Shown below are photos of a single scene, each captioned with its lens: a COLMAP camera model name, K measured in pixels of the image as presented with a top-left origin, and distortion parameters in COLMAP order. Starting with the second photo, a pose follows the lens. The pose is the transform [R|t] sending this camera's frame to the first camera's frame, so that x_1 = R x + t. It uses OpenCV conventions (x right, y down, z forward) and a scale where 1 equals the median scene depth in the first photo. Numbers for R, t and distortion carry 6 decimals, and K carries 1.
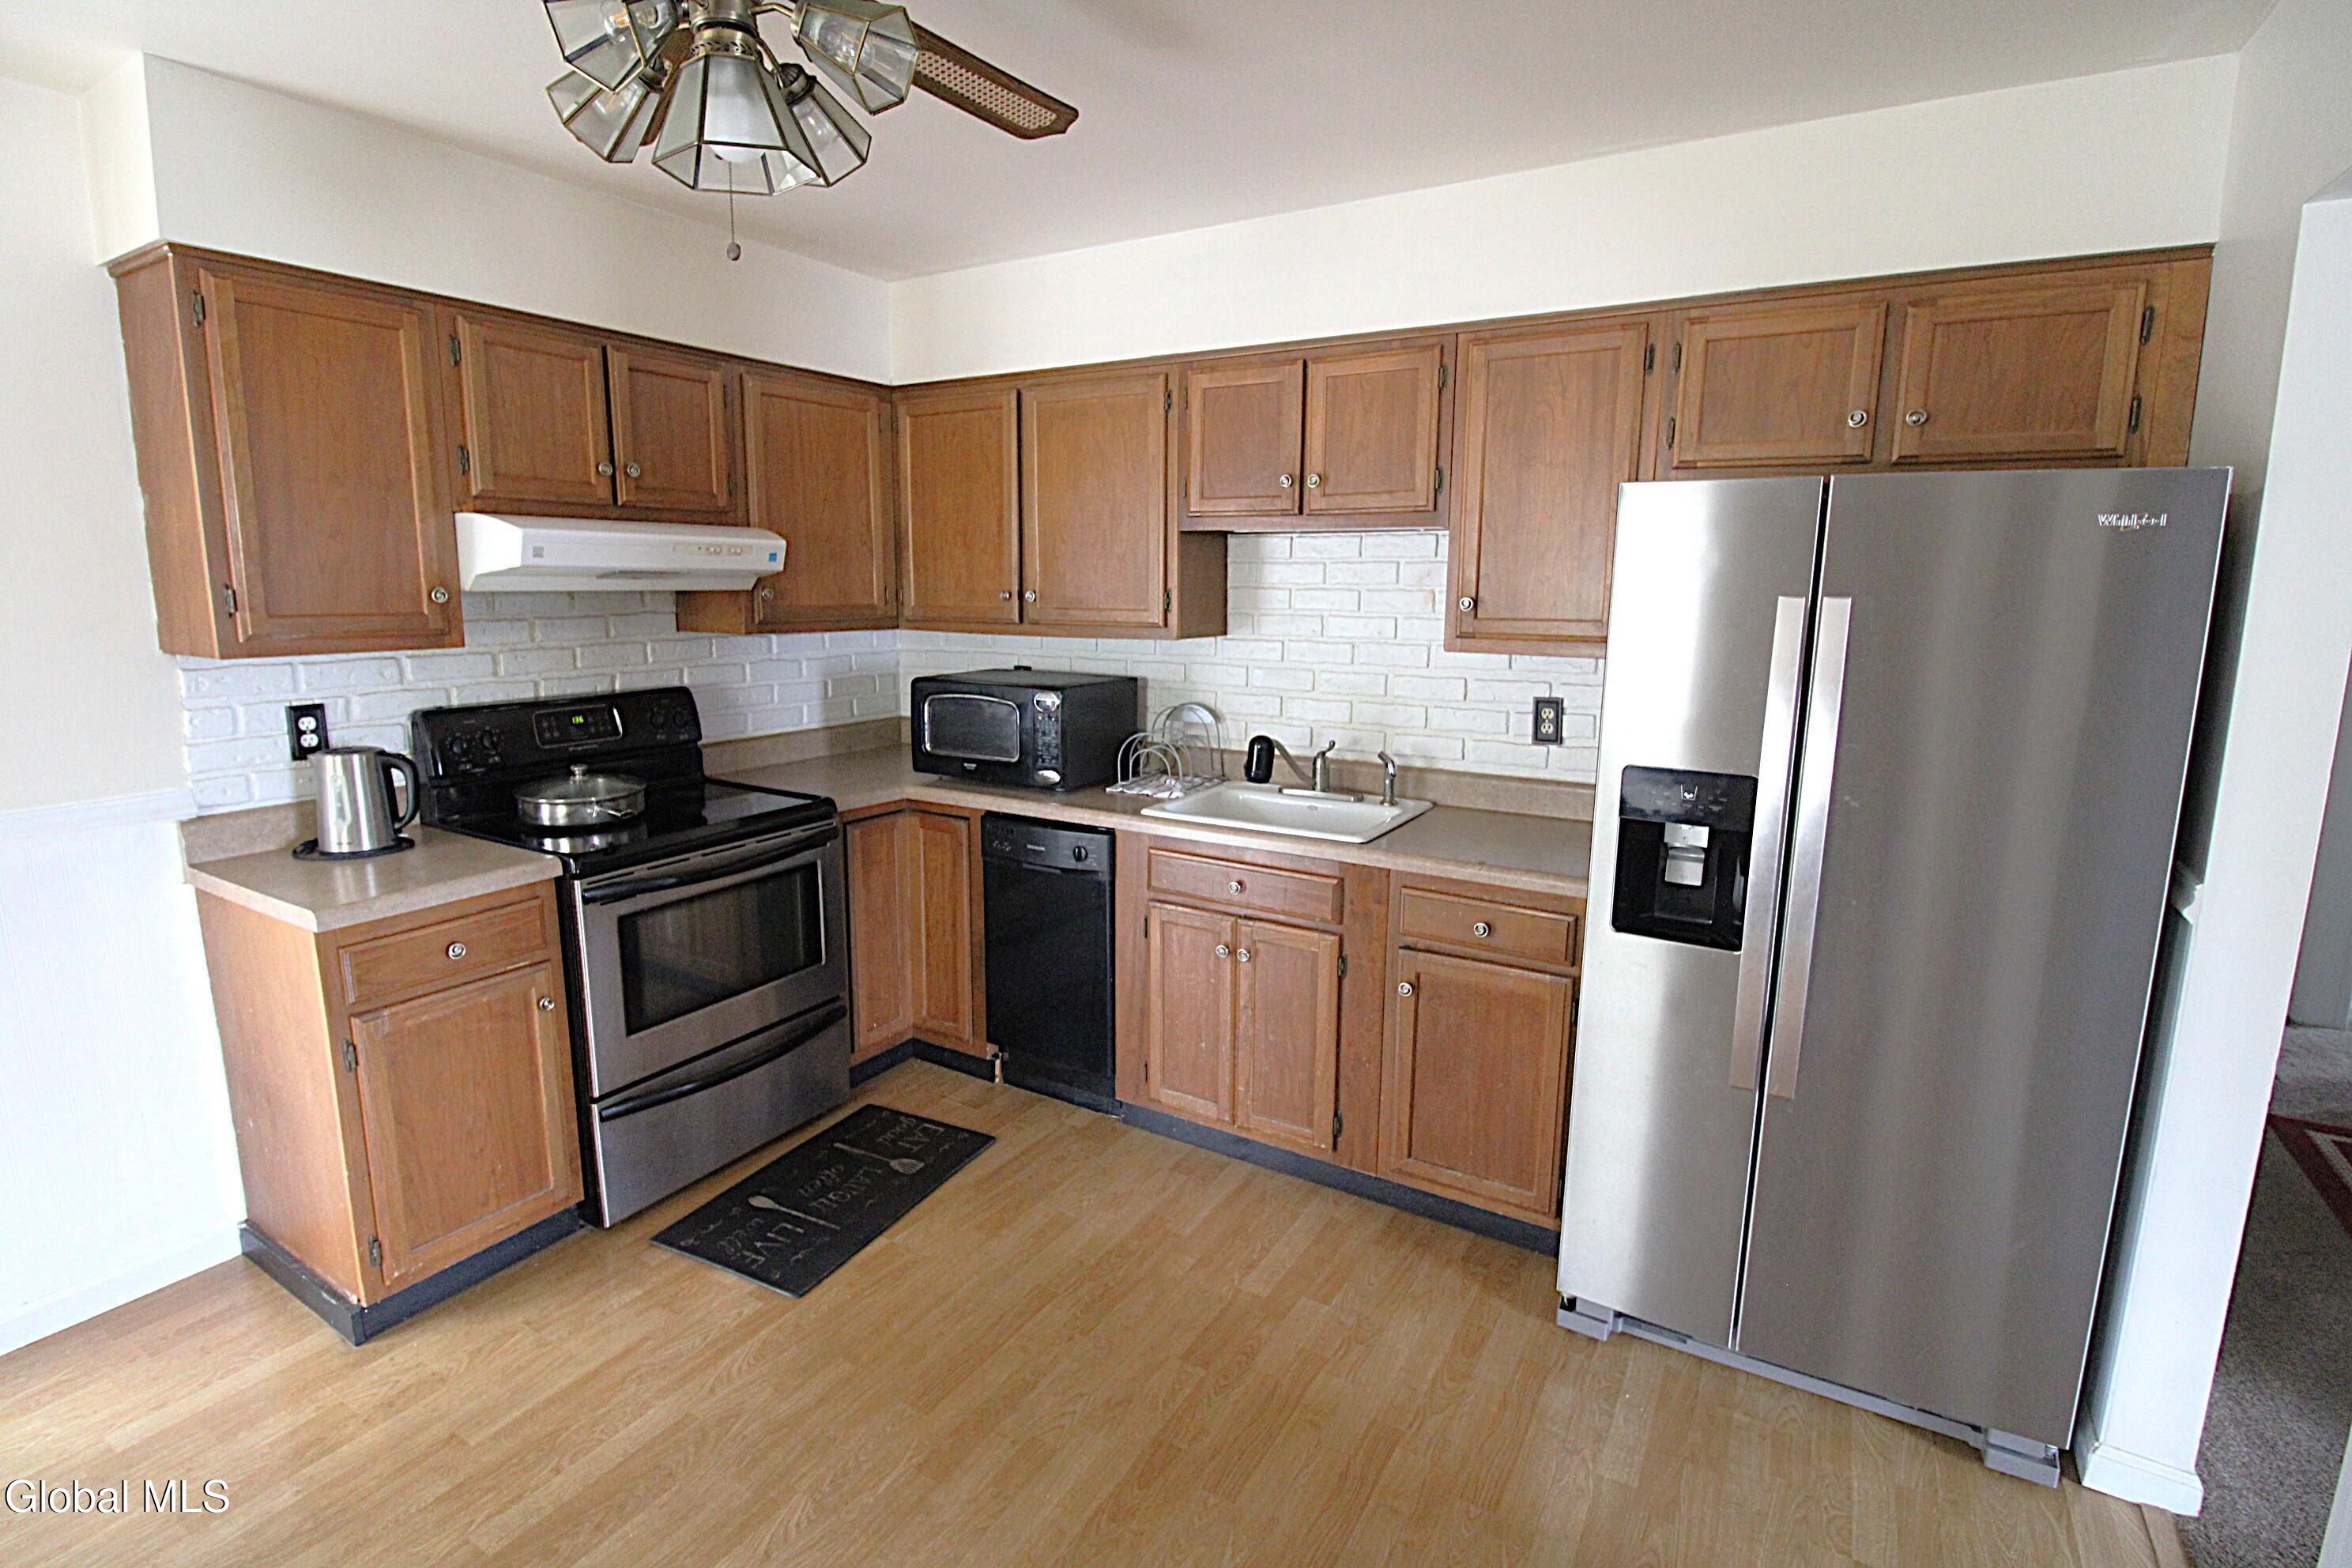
lens RADIAL K [[1092.0, 0, 1168.2], [0, 1092.0, 758.8], [0, 0, 1]] dist [0.000314, -0.014071]
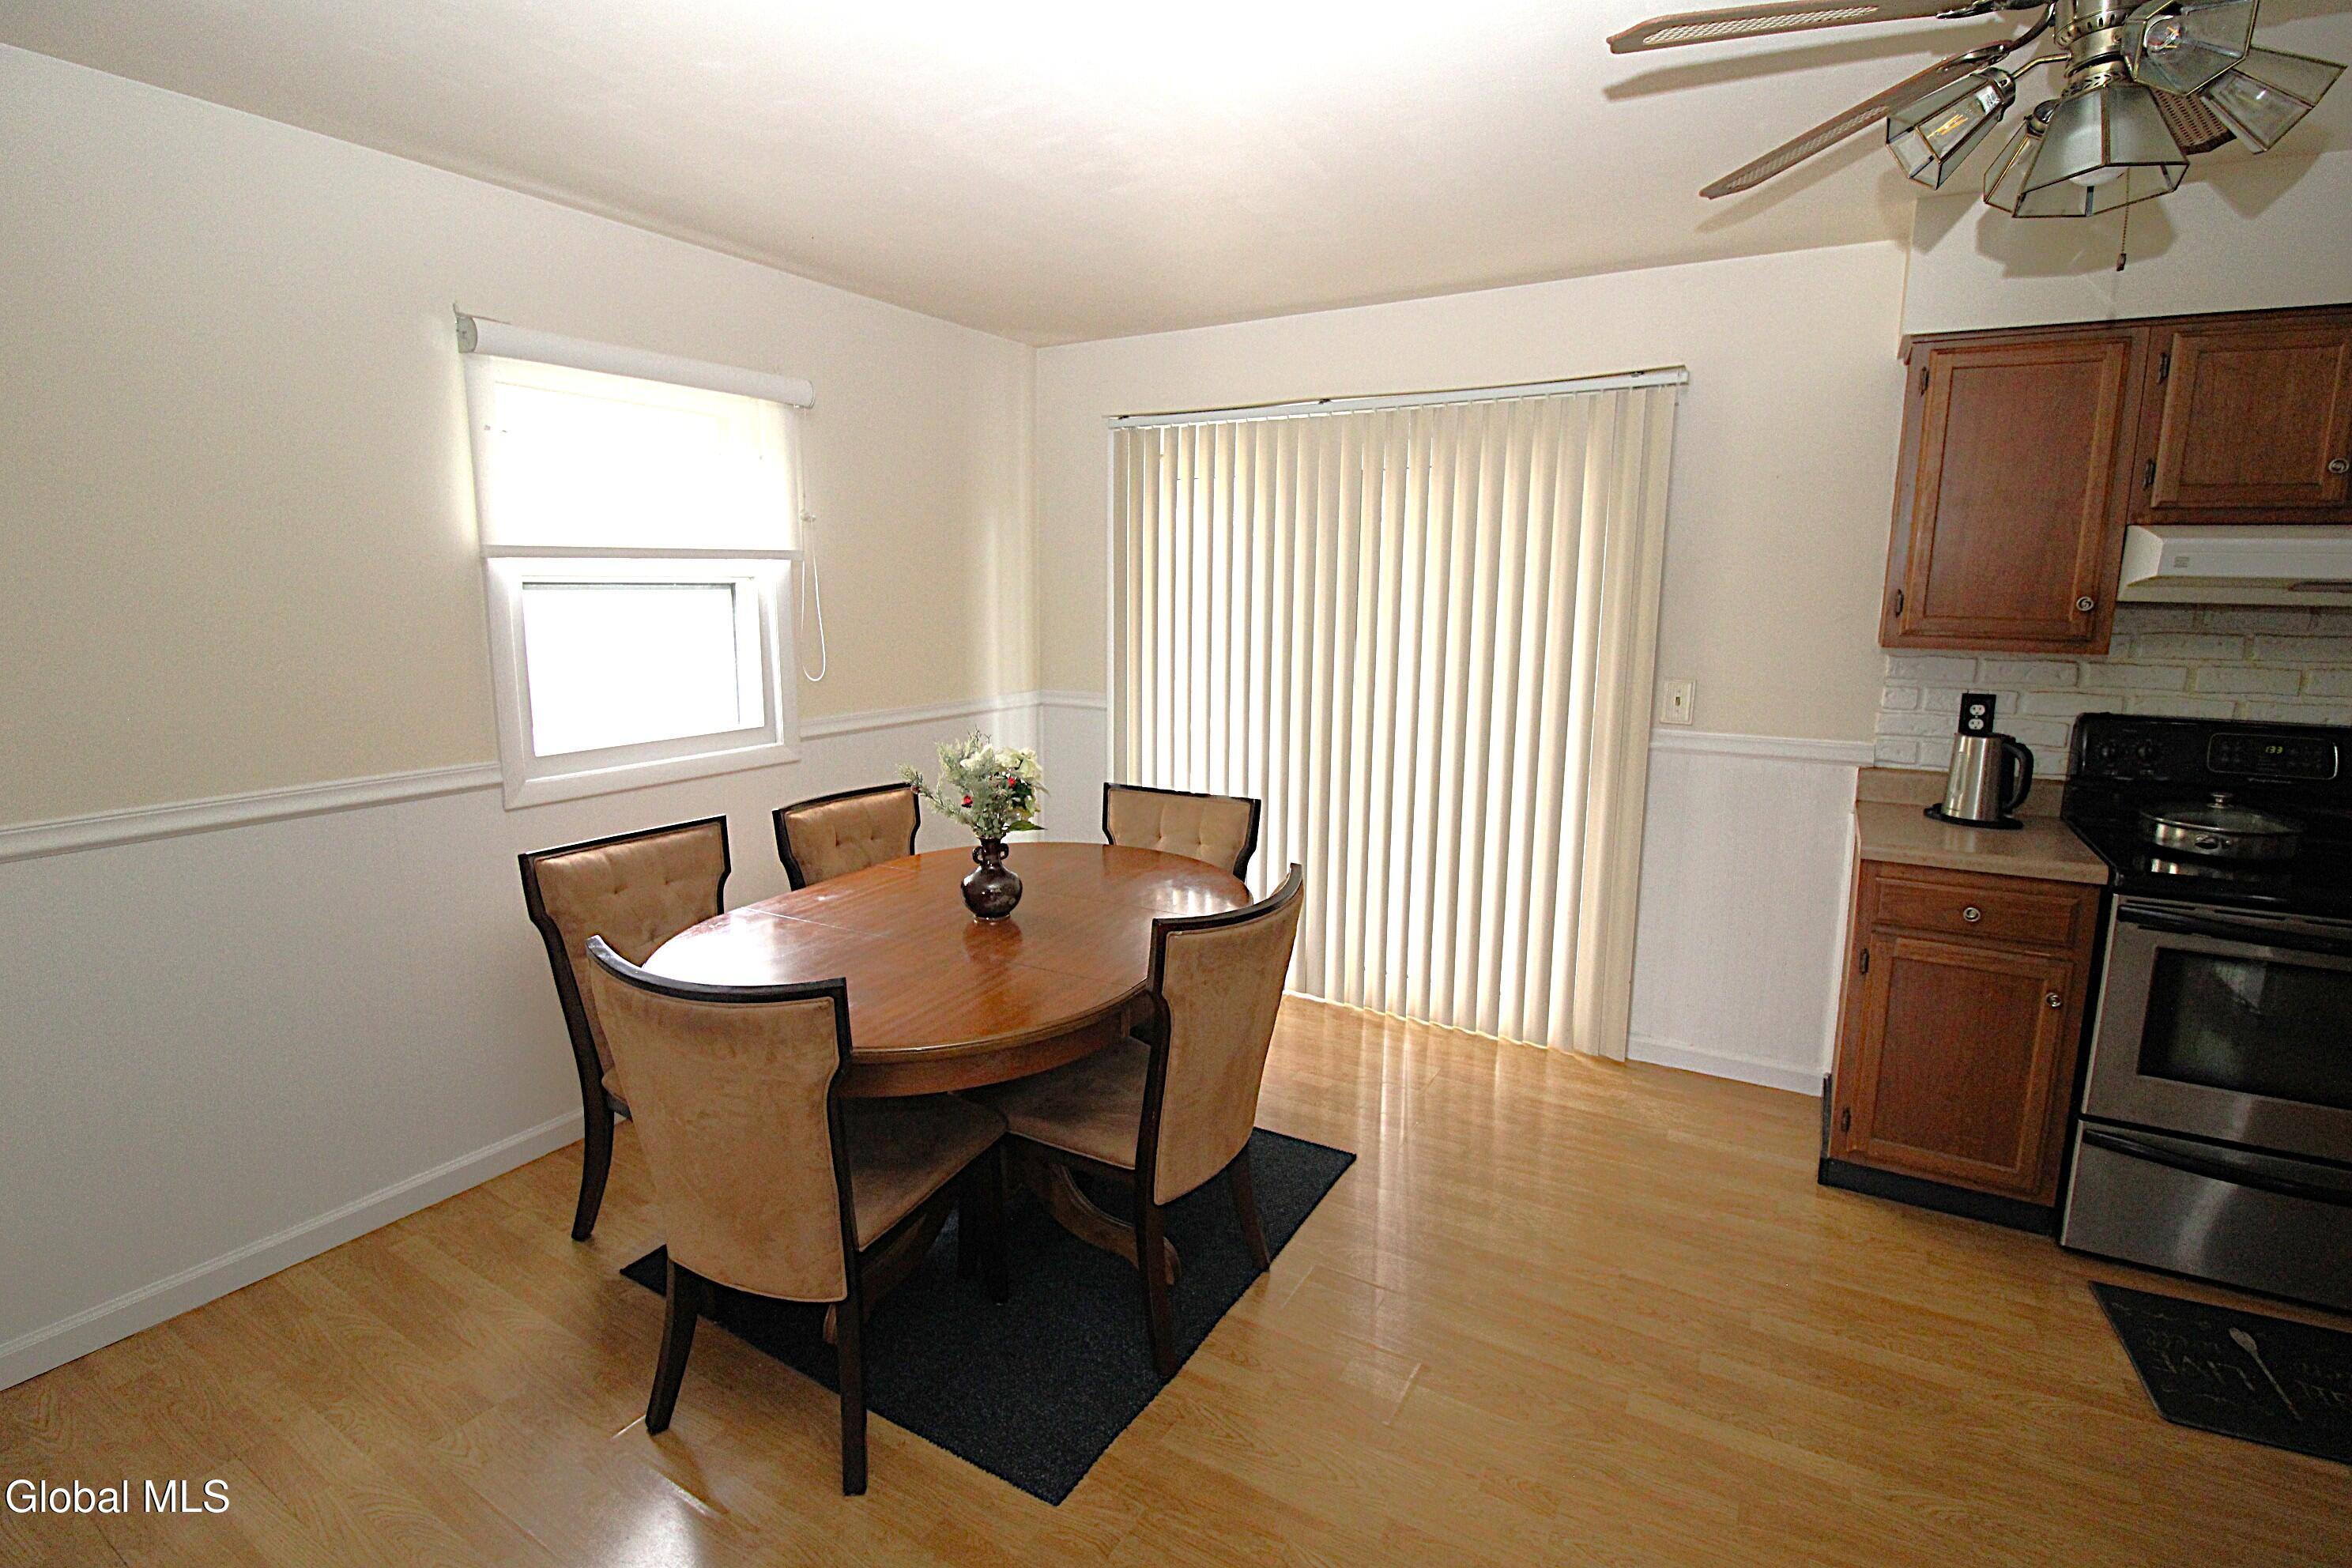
lens RADIAL K [[1092.0, 0, 1168.2], [0, 1092.0, 758.8], [0, 0, 1]] dist [0.000314, -0.014071]
pose [[0.005957, 0.152607, -0.988269, 0.385343], [-0.170909, 0.973900, 0.149358, -0.006632], [0.985269, 0.168015, 0.031883, 0.099544]]
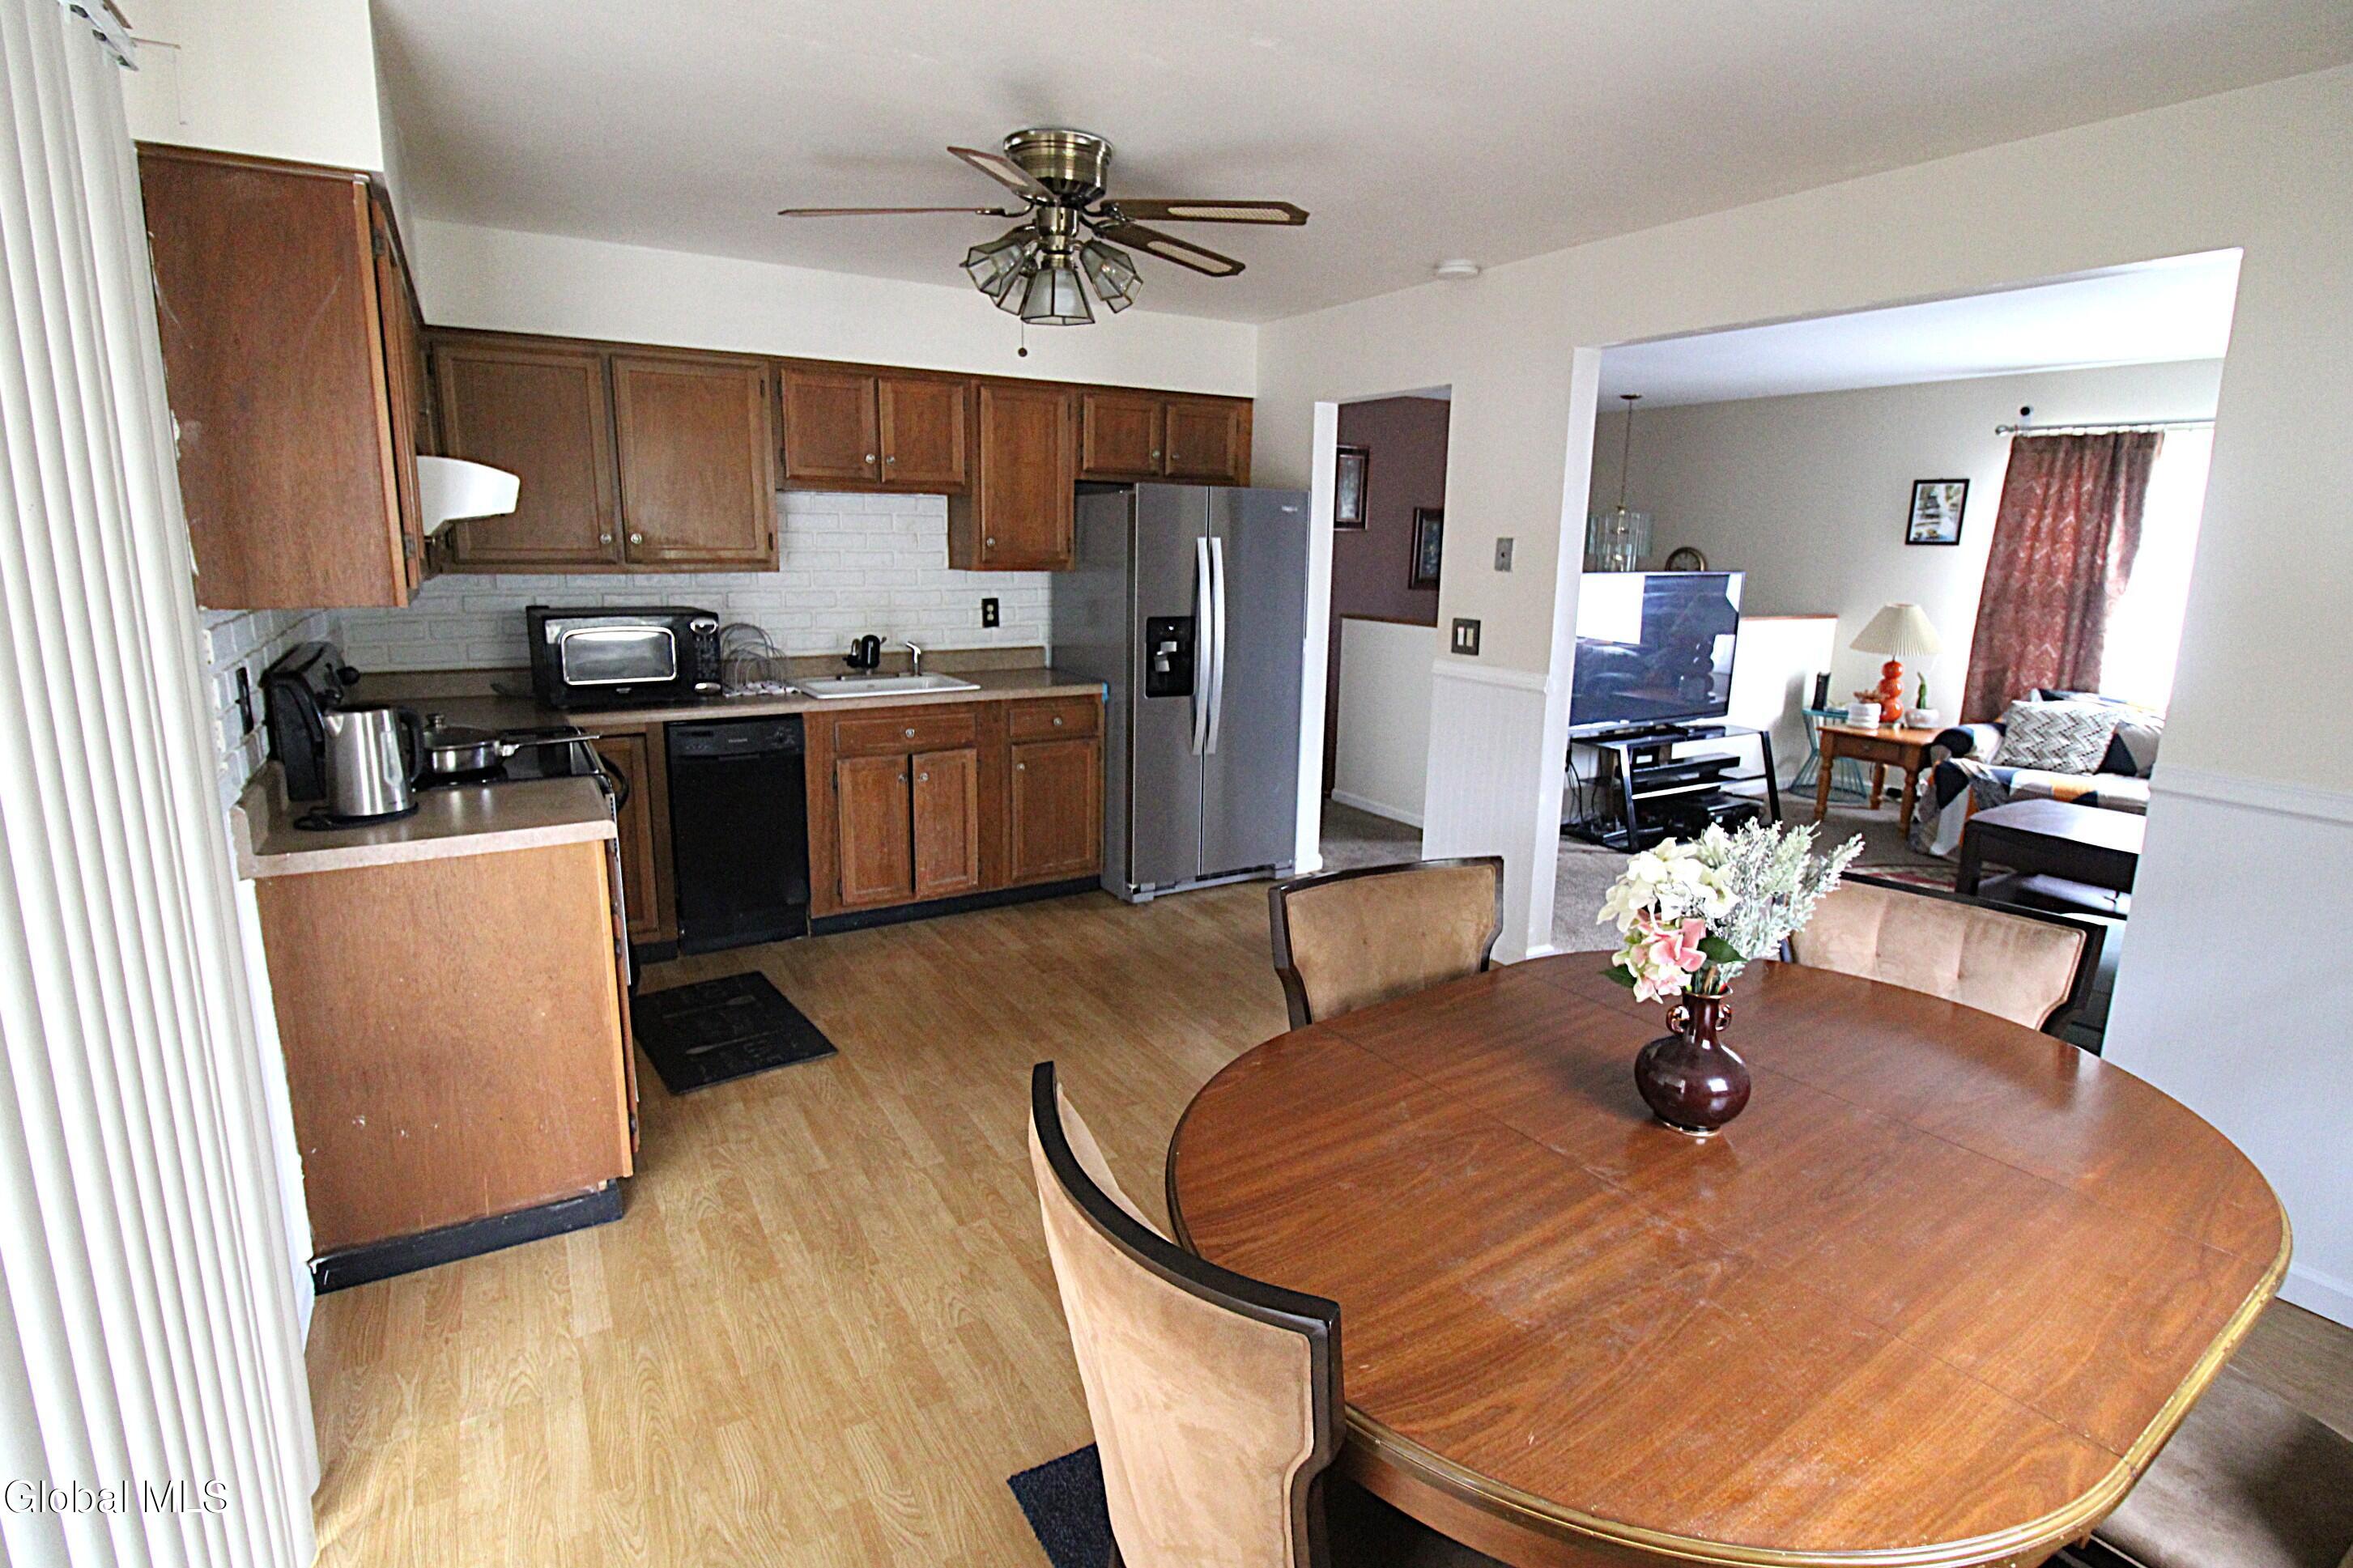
lens RADIAL K [[1107.4, 0, 1167.2], [0, 1107.4, 756.6], [0, 0, 1]] dist [-0.001803, -0.000167]
pose [[0.475102, -0.173255, 0.862706, -1.197485], [0.132038, 0.983361, 0.124771, 0.007439], [-0.869968, 0.054631, 0.490073, -0.060864]]
